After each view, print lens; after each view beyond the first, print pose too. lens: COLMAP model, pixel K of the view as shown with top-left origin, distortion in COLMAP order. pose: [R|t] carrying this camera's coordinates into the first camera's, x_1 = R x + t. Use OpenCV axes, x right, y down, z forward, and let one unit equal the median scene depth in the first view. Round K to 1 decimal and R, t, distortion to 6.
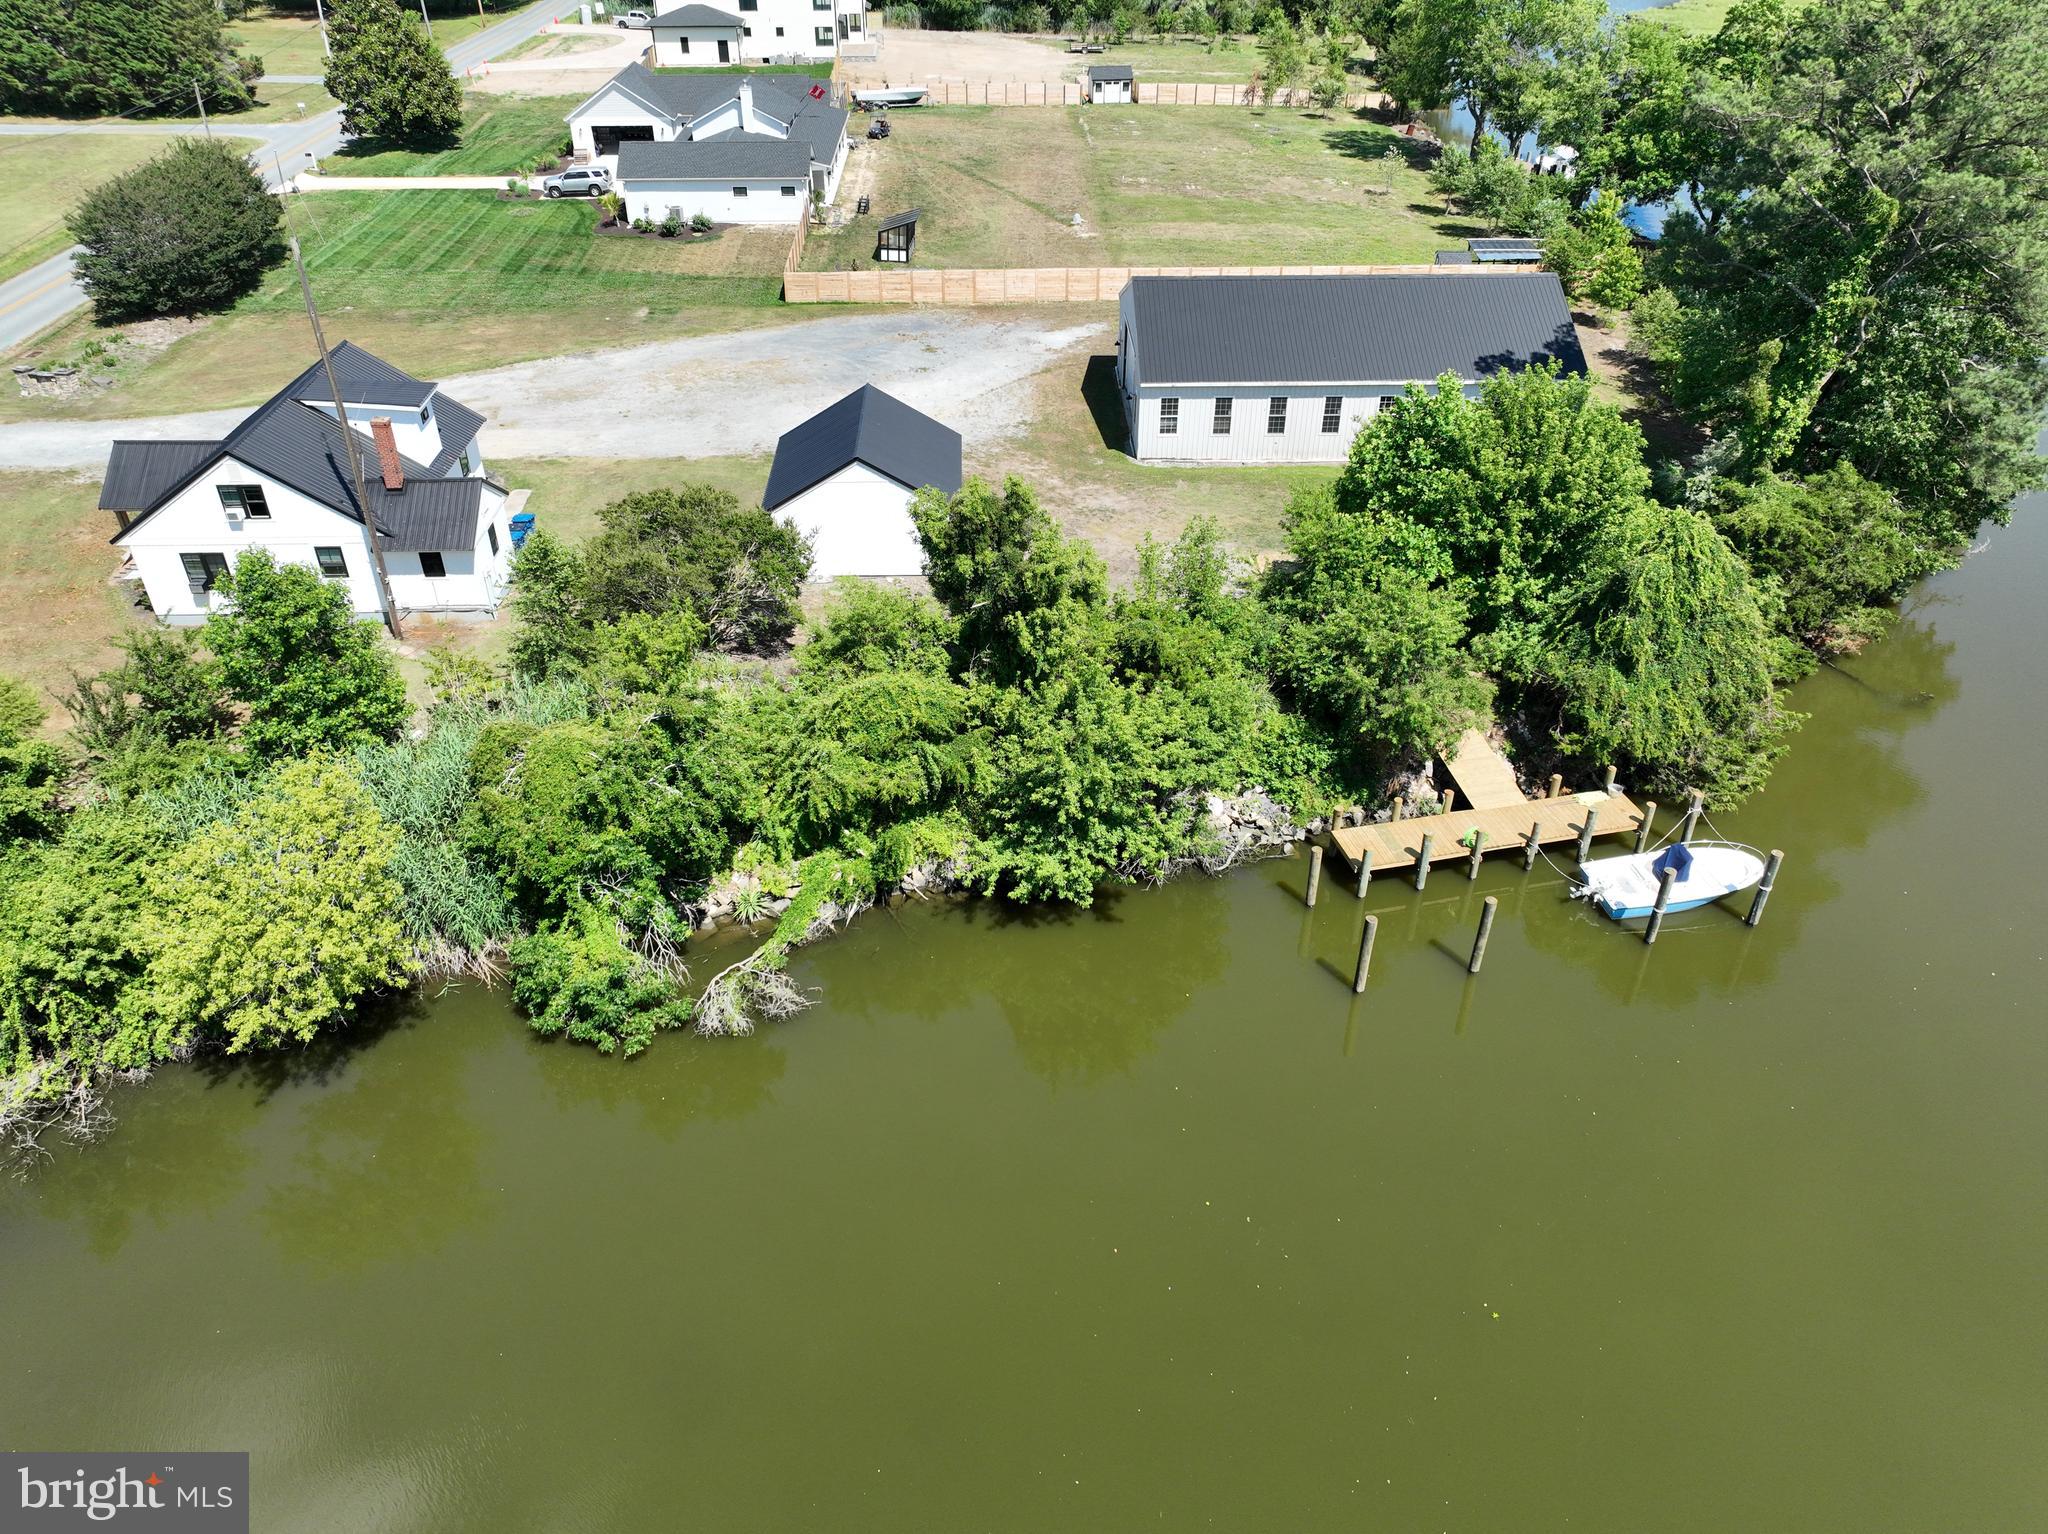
lens RADIAL K [[1430.2, 0, 1024.0], [0, 1430.2, 767.0], [0, 0, 1]] dist [-0.007104, 0.027359]
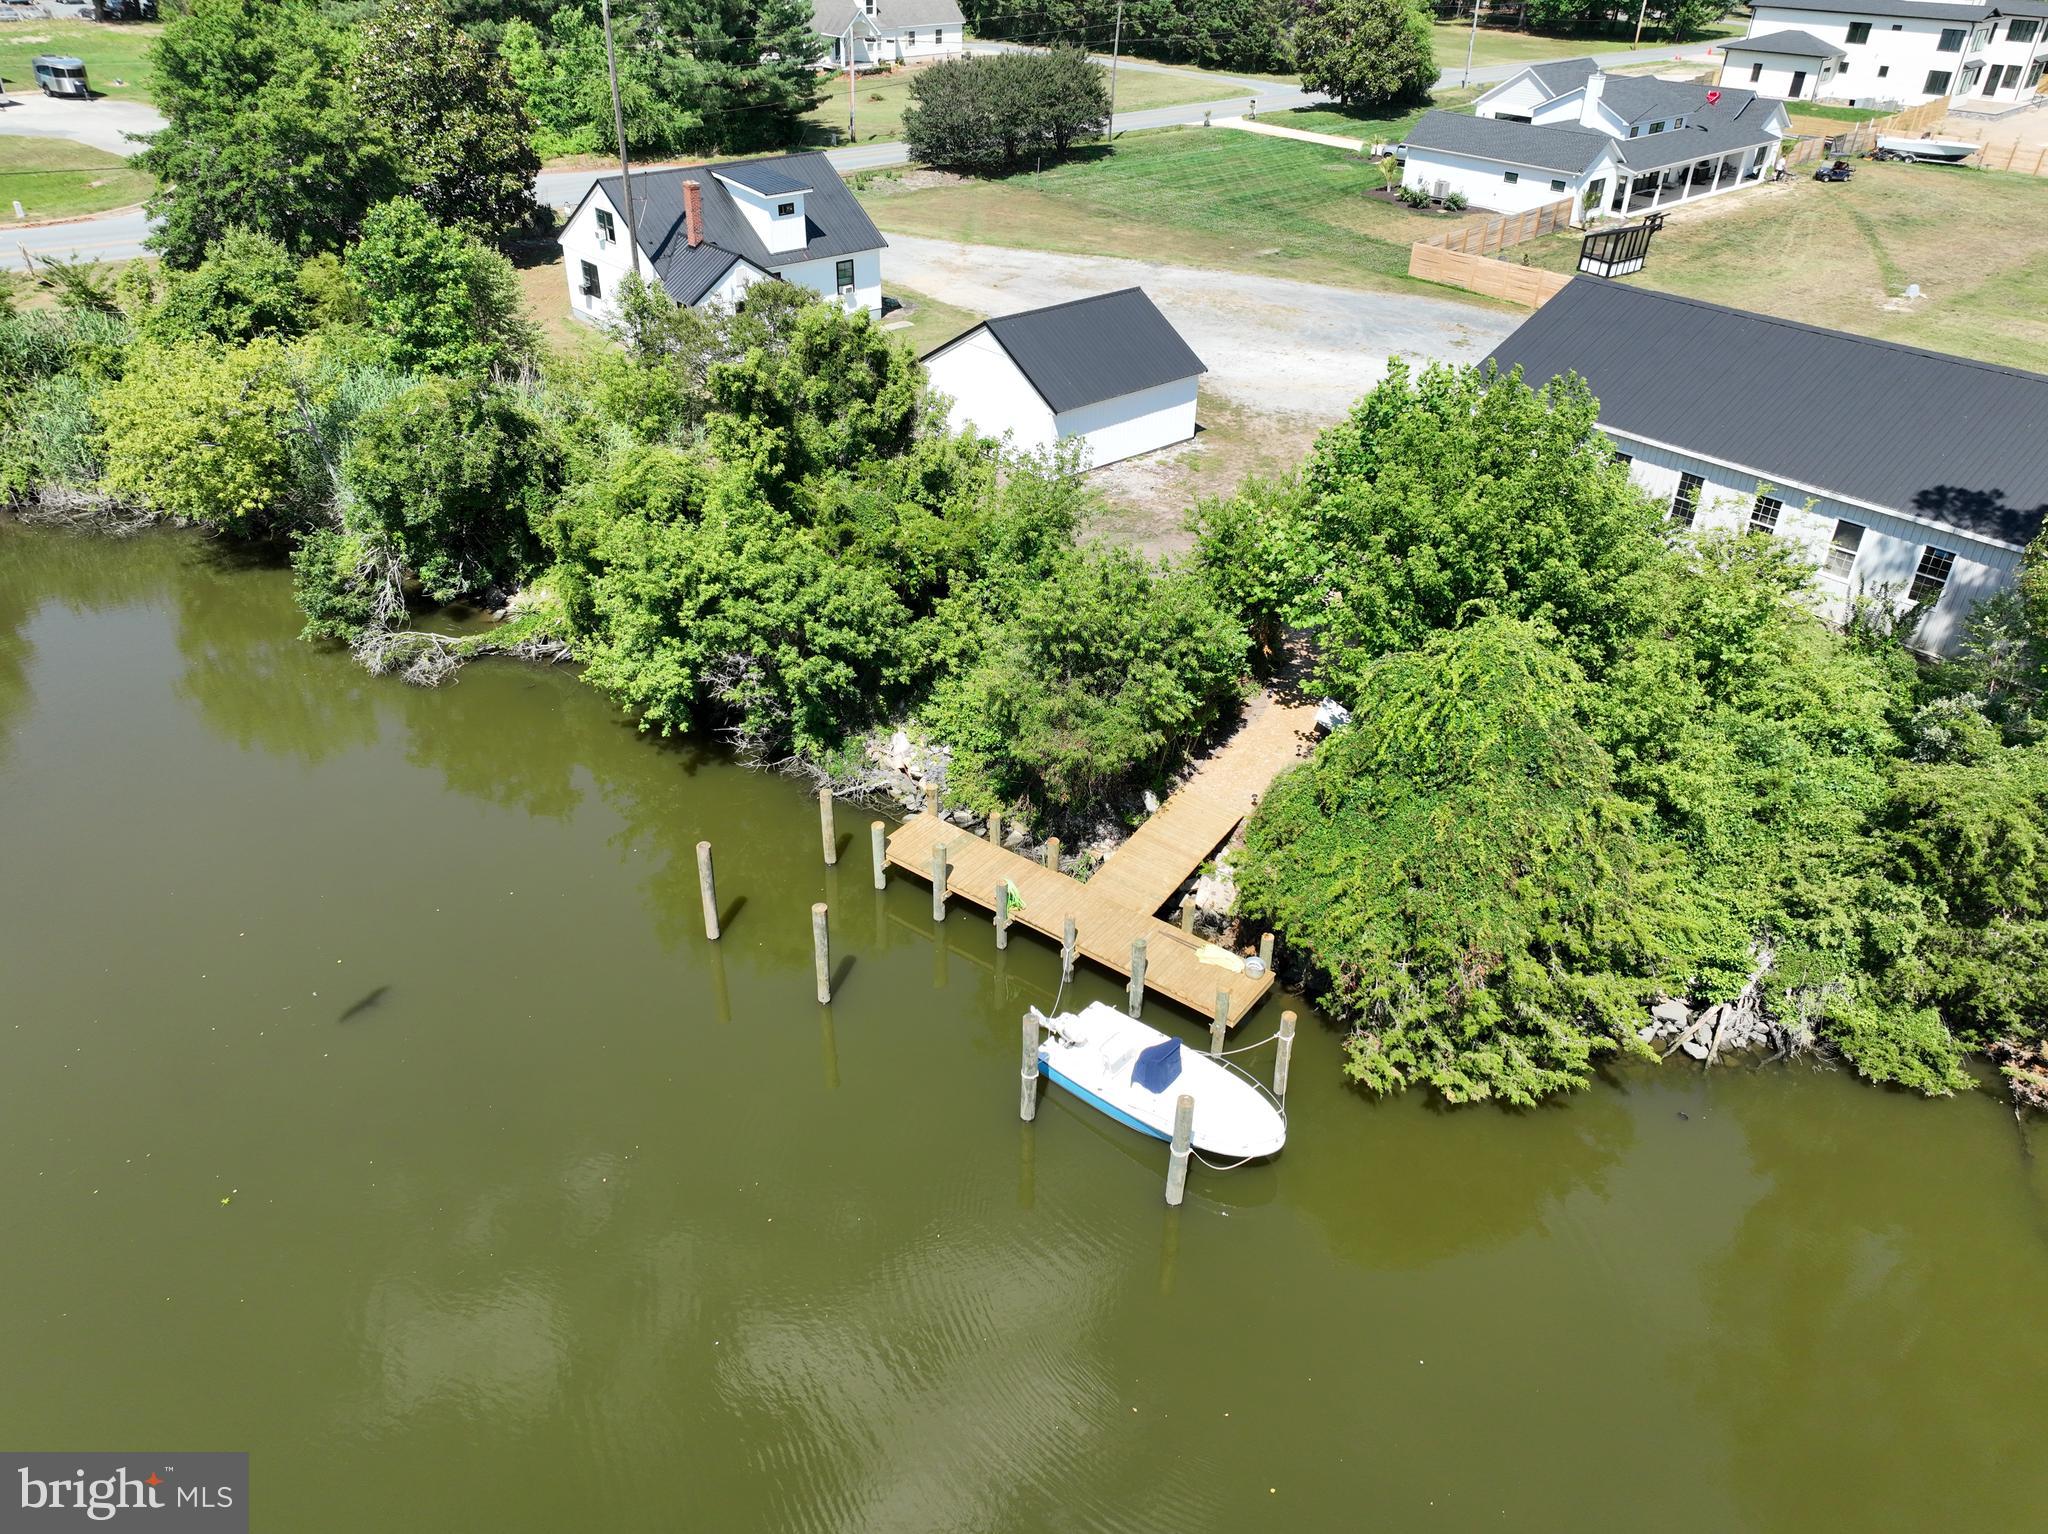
lens RADIAL K [[1430.2, 0, 1024.0], [0, 1430.2, 767.0], [0, 0, 1]] dist [-0.007104, 0.027359]
pose [[0.641634, 0.424591, -0.638771, 0.729726], [-0.452698, 0.881917, 0.131483, -0.104868], [0.619169, 0.204807, 0.758079, 0.404091]]
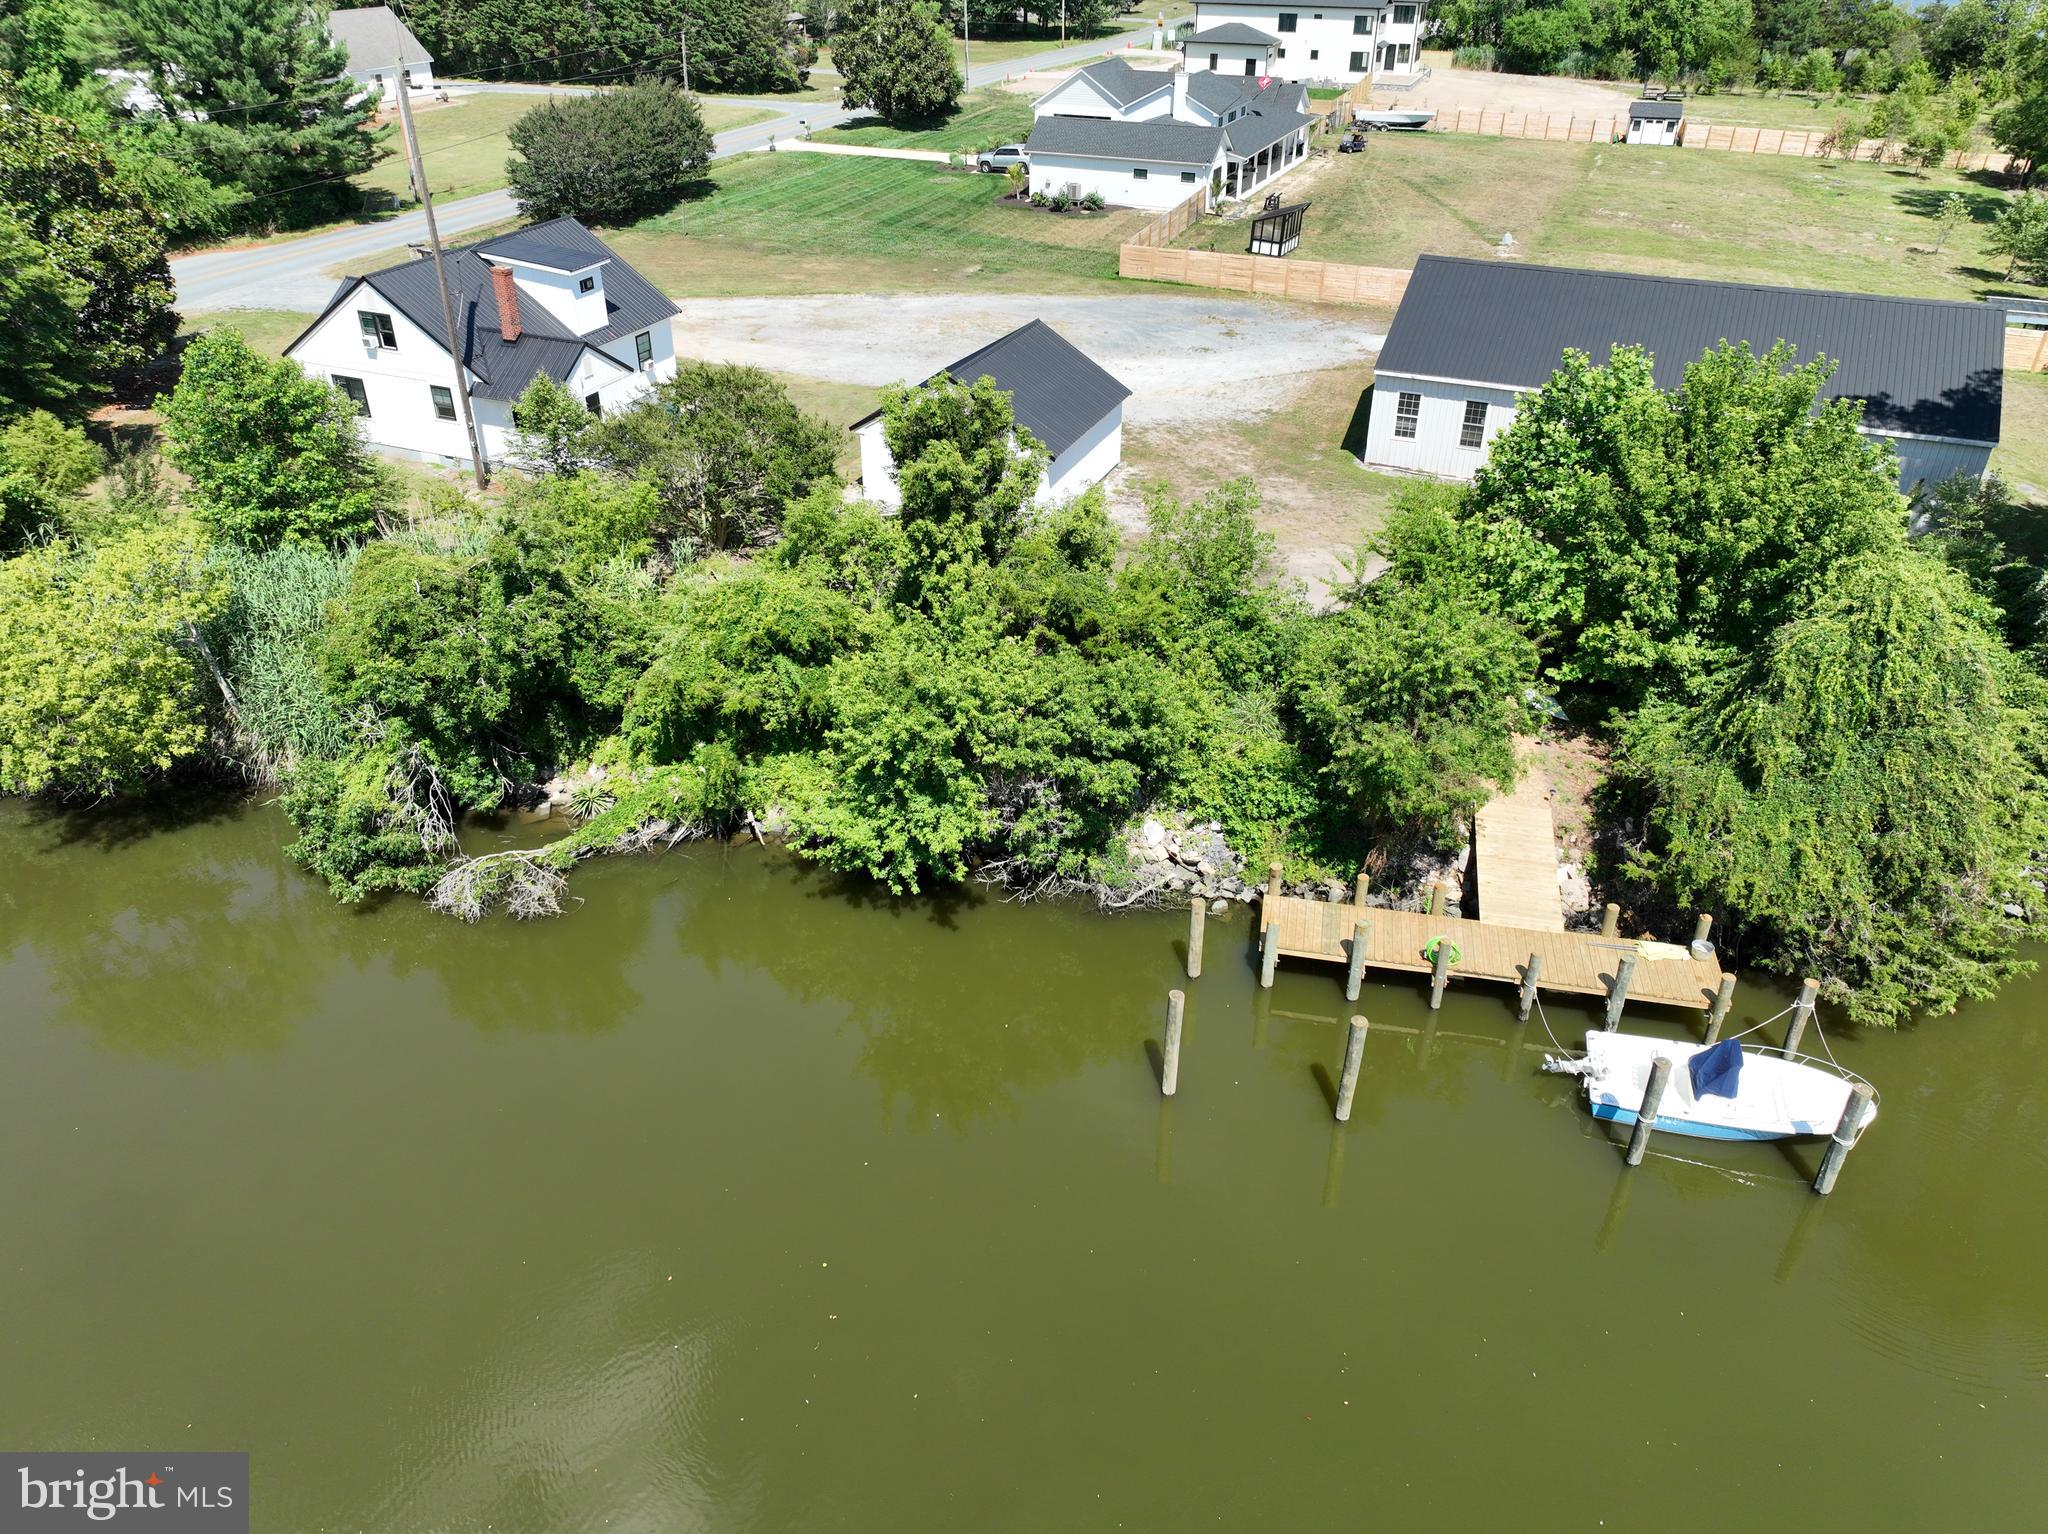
lens RADIAL K [[1430.2, 0, 1024.0], [0, 1430.2, 767.0], [0, 0, 1]] dist [-0.007104, 0.027359]
pose [[0.907131, 0.225358, -0.355426, 0.340425], [-0.242321, 0.970191, -0.003310, 0.012248], [0.344085, 0.089130, 0.934699, 0.235977]]
